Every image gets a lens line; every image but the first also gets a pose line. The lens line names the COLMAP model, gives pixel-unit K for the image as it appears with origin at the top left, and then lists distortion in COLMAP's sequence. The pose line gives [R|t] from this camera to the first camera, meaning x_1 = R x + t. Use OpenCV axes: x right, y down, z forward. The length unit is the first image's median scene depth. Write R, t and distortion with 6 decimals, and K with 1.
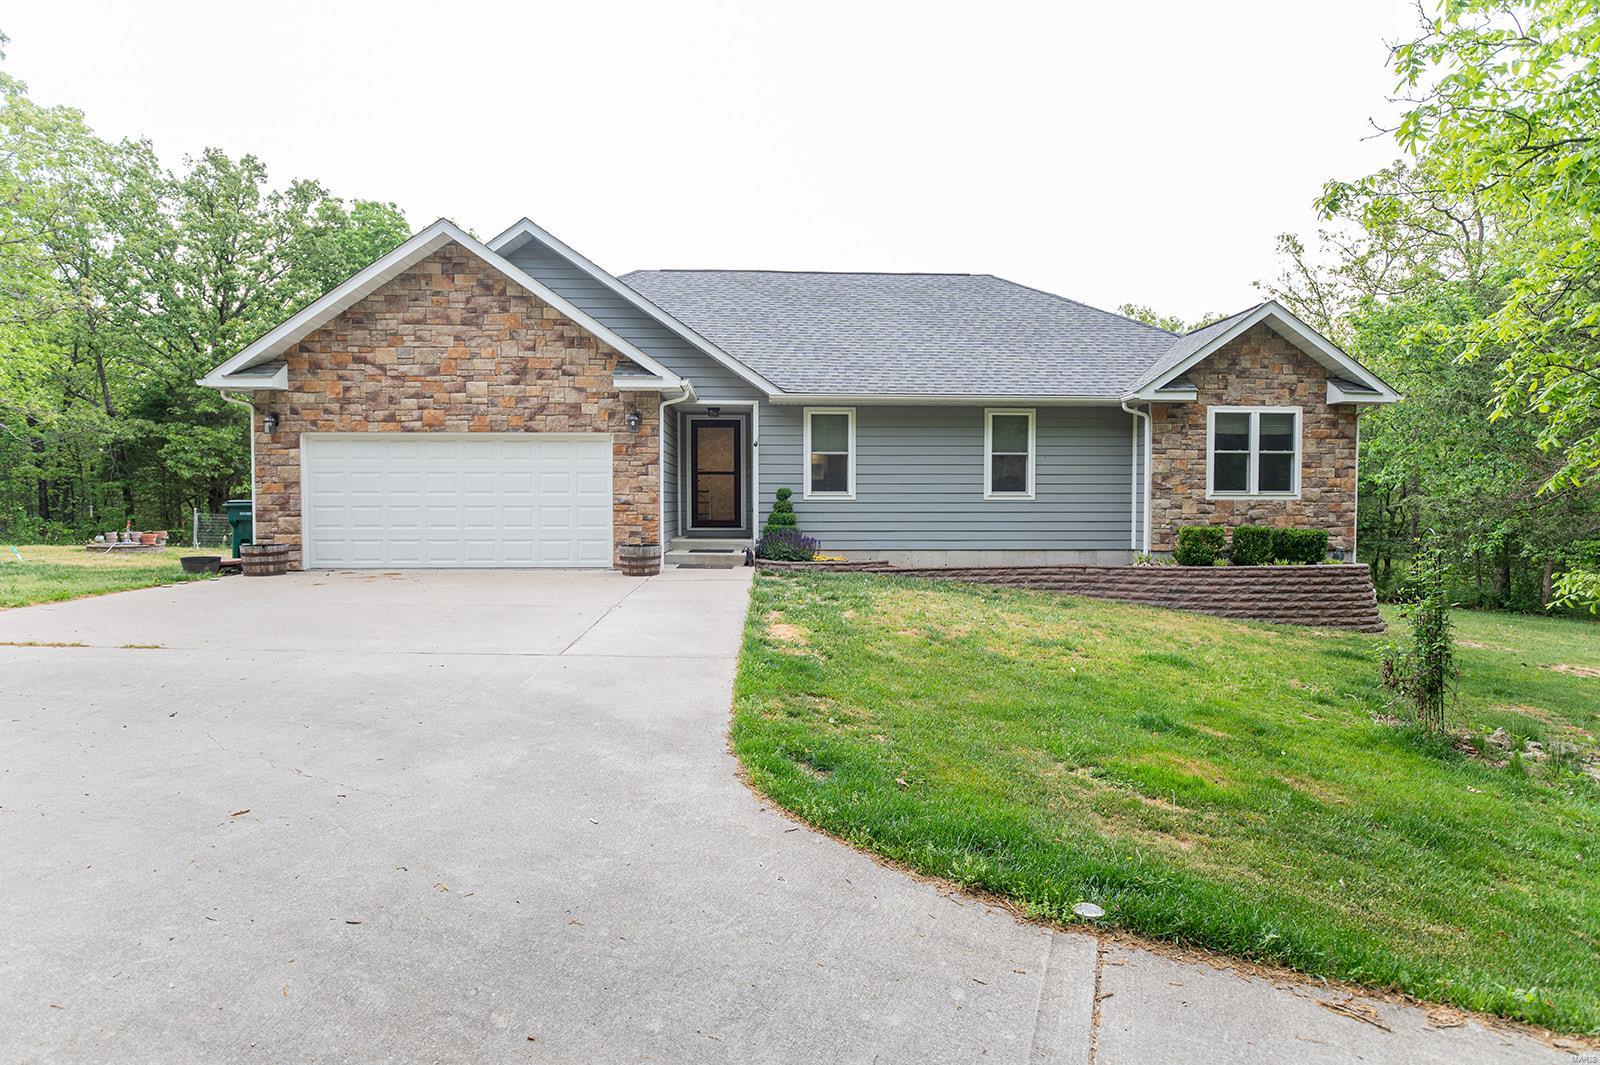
lens RADIAL K [[819.2, 0, 802.6], [0, 819.2, 532.7], [0, 0, 1]] dist [-0.020156, -0.005099]
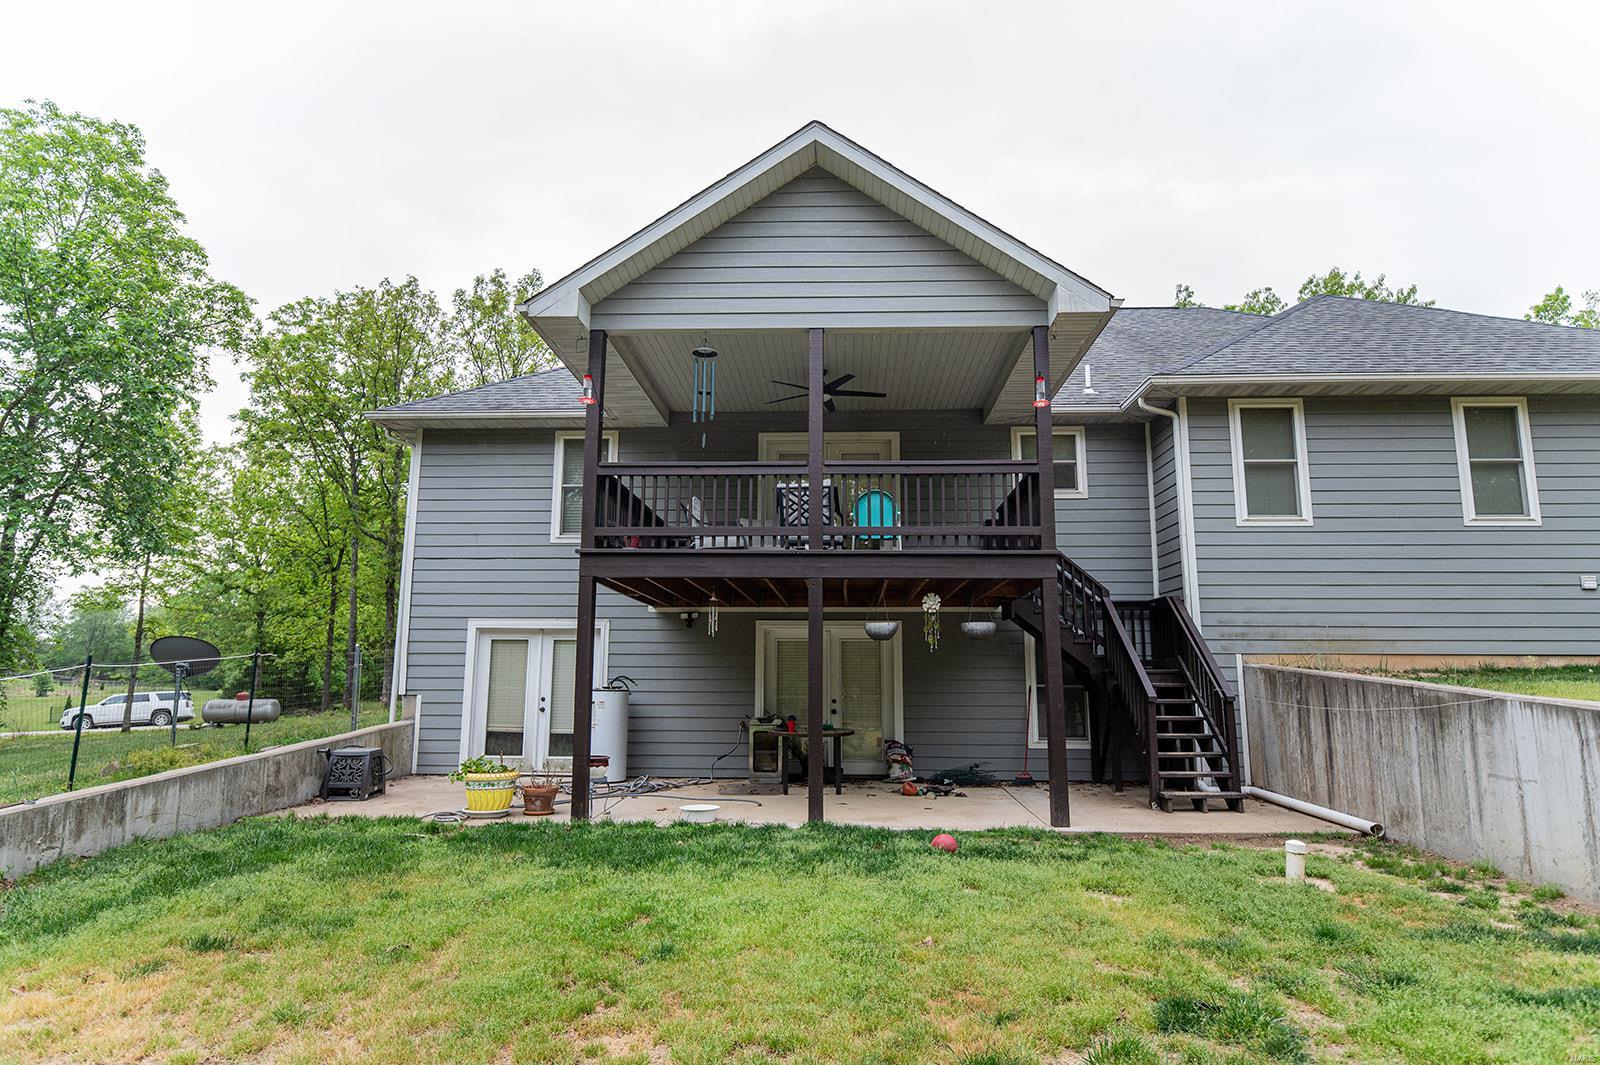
lens RADIAL K [[926.8, 0, 800.3], [0, 926.8, 531.1], [0, 0, 1]] dist [-0.002159, -0.001296]
pose [[0.993984, -0.015727, -0.108393, -0.308860], [-0.005379, 0.981435, -0.191719, 0.128309], [0.109396, 0.191149, 0.975446, 0.201479]]
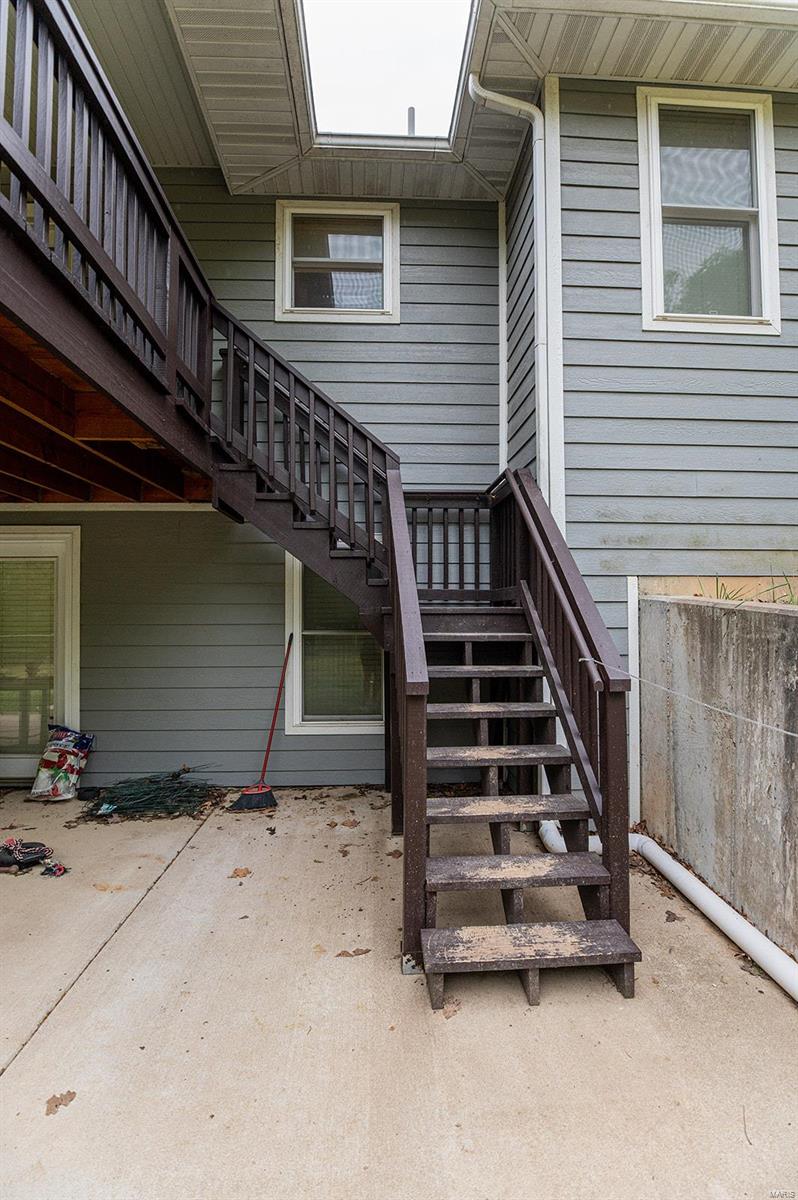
lens RADIAL K [[582.8, 0, 398.4], [0, 582.8, 601.5], [0, 0, 1]] dist [-0.023541, -0.004185]
pose [[0.999890, -0.004435, -0.014170, -0.112381], [0.003781, 0.998942, -0.045832, 0.098351], [0.014359, 0.045773, 0.998849, 0.813402]]
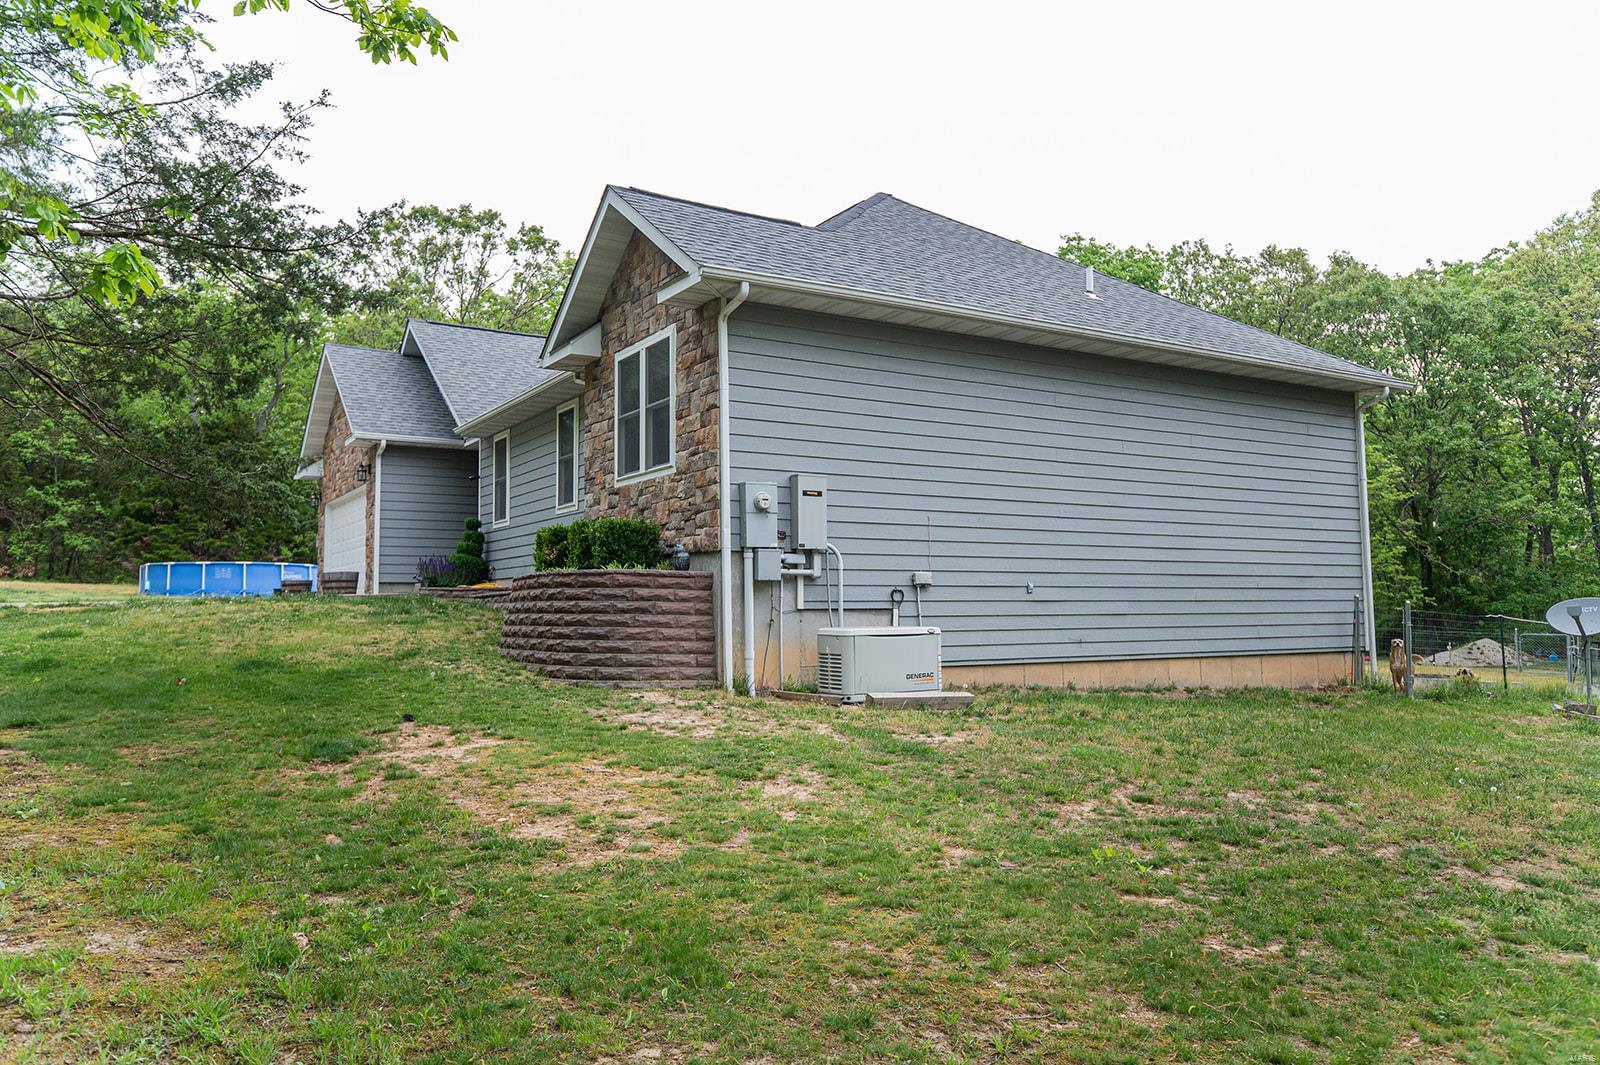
lens RADIAL K [[1183.5, 0, 795.9], [0, 1183.5, 530.5], [0, 0, 1]] dist [0.005547, 0.003278]
pose [[0.461631, -0.065383, -0.884659, 1.547410], [-0.019562, 0.996287, -0.083841, 0.081387], [0.886856, 0.056009, 0.458638, 0.724063]]
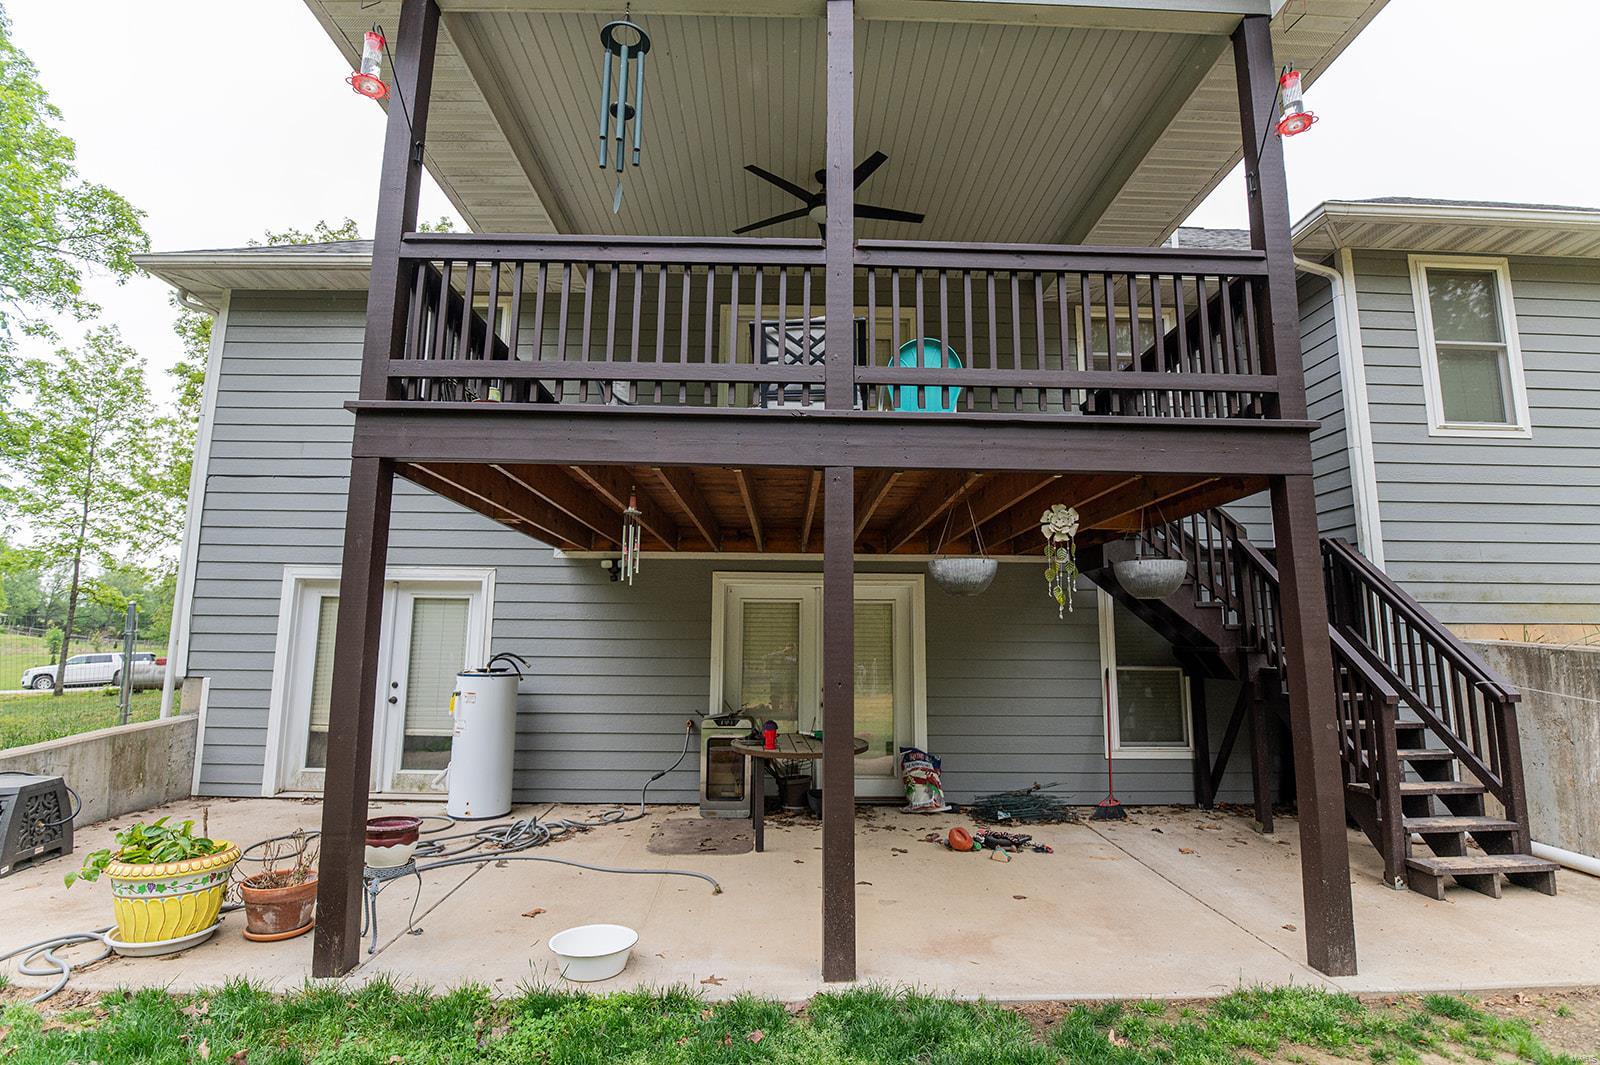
lens RADIAL K [[777.0, 0, 800.0], [0, 777.0, 531.6], [0, 0, 1]] dist [-0.023541, -0.004185]
pose [[0.999160, 0.000475, -0.040965, -0.375868], [-0.007697, 0.984303, -0.176320, 0.103866], [0.040238, 0.176487, 0.983480, 0.606270]]
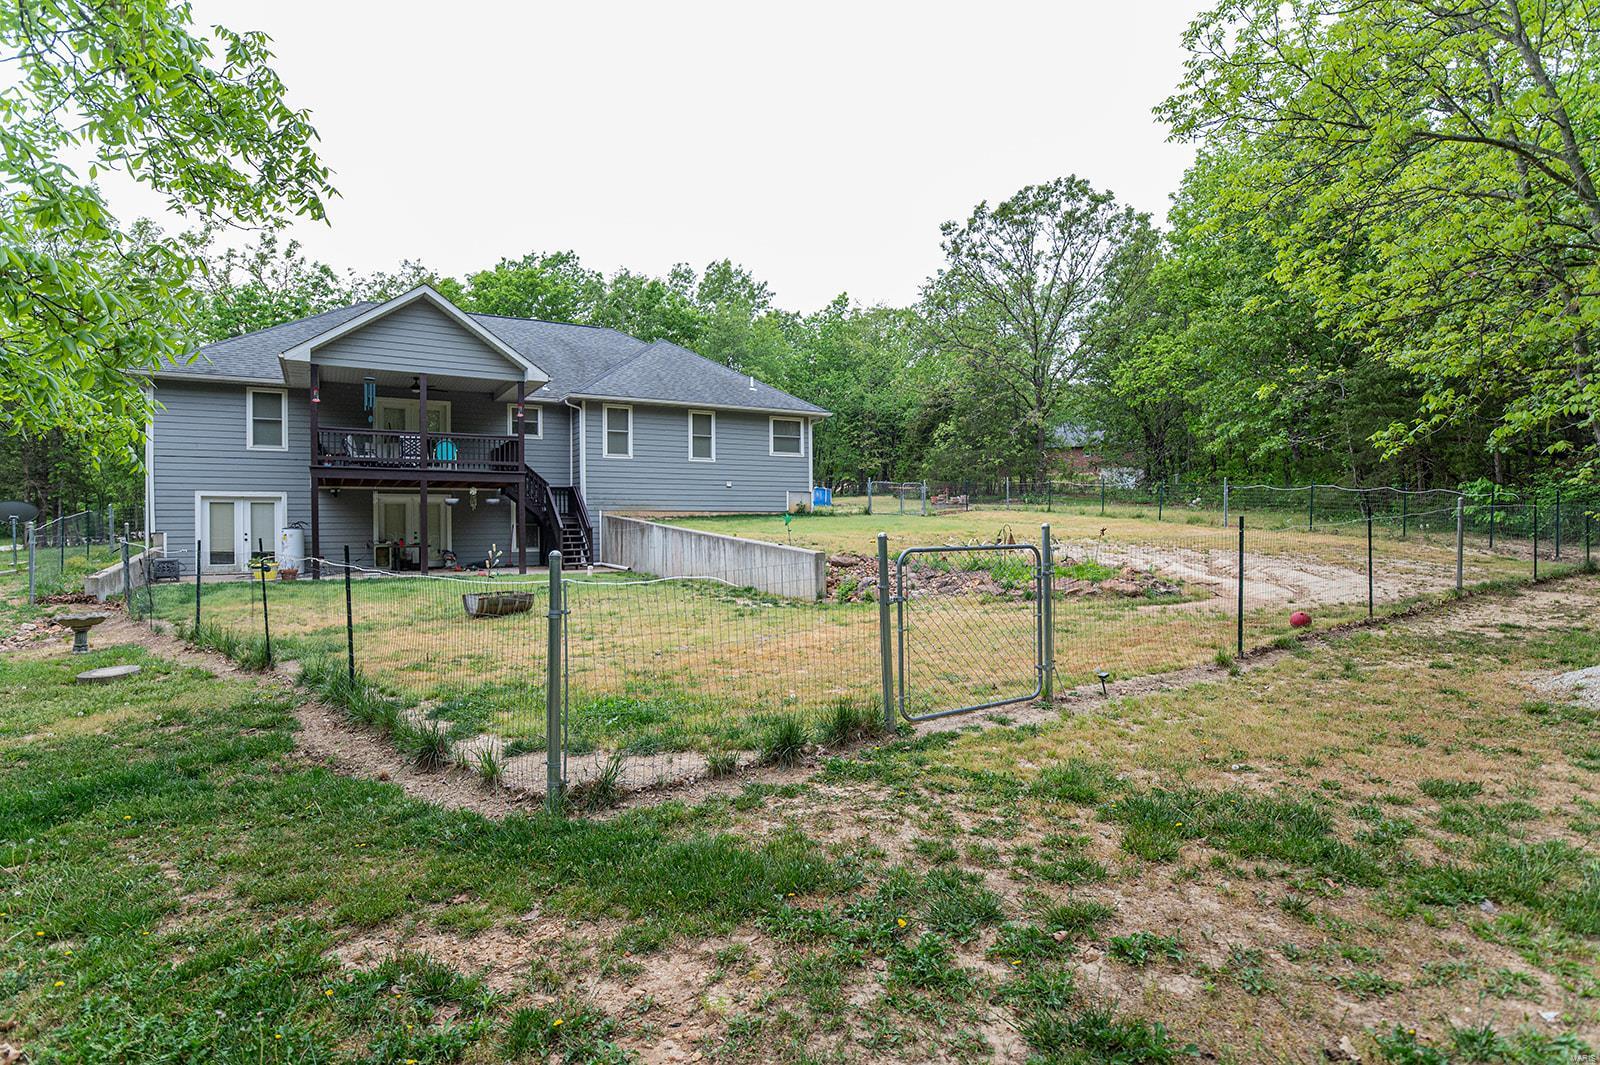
lens RADIAL K [[819.2, 0, 803.3], [0, 819.2, 531.9], [0, 0, 1]] dist [-0.020156, -0.005099]
pose [[0.891701, -0.011627, 0.452475, -0.429648], [0.024204, 0.999465, -0.022018, 0.173049], [-0.451977, 0.030585, 0.891505, -0.747288]]
